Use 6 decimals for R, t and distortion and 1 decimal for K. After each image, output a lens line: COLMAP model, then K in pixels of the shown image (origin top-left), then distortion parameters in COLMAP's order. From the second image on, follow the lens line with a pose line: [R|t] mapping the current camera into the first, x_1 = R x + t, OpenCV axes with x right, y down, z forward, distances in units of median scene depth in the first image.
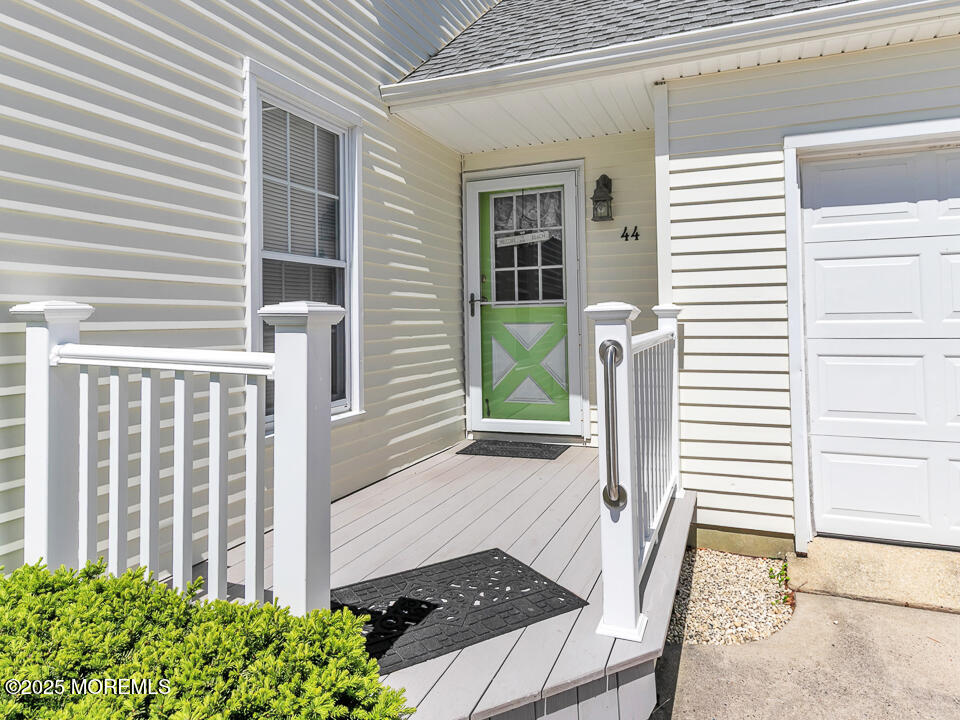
lens RADIAL K [[731.5, 0, 439.5], [0, 731.5, 297.7], [0, 0, 1]] dist [0.027370, -0.004811]
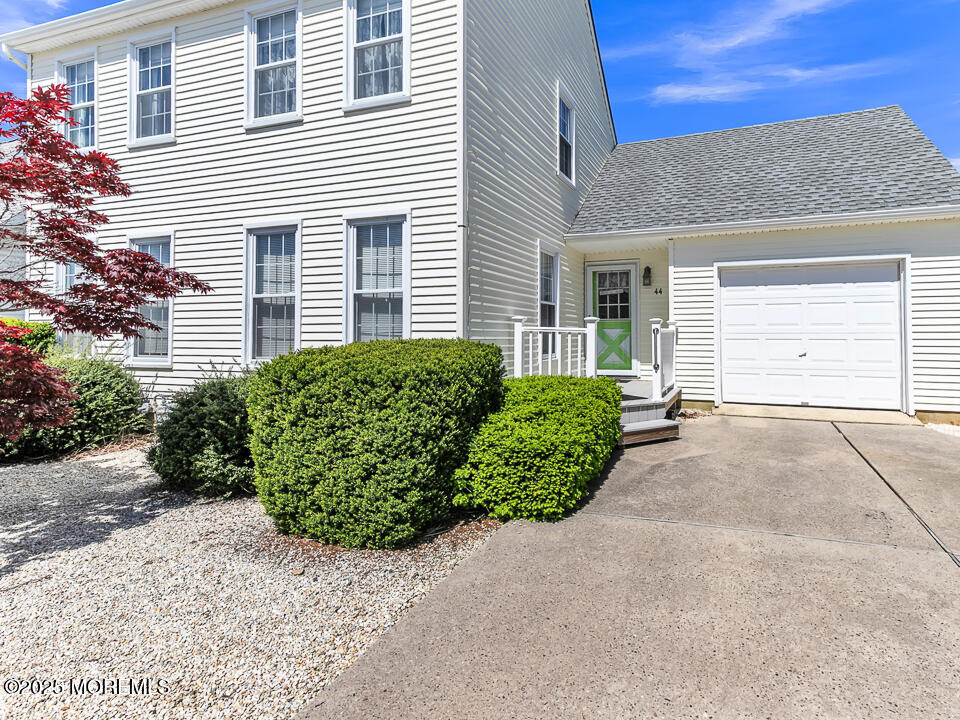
lens RADIAL K [[579.9, 0, 524.6], [0, 579.9, 316.5], [0, 0, 1]] dist [0.053354, -0.000249]
pose [[0.999100, 0.014491, 0.039856, -0.337978], [-0.014428, 0.999894, -0.001862, 0.006723], [-0.039879, 0.001286, 0.999204, -1.186423]]
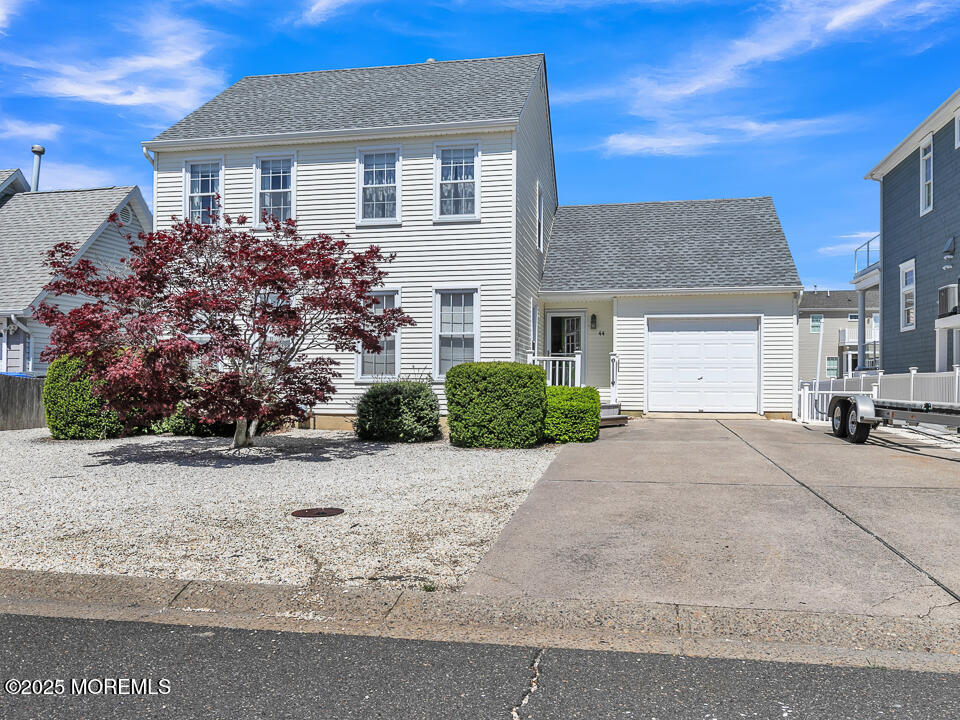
lens RADIAL K [[772.5, 0, 477.1], [0, 772.5, 368.2], [0, 0, 1]] dist [0.032348, 0.002437]
pose [[0.982423, 0.022658, 0.185286, -1.200599], [-0.025547, 0.999586, 0.013221, 0.046927], [-0.184910, -0.017722, 0.982596, -2.976011]]
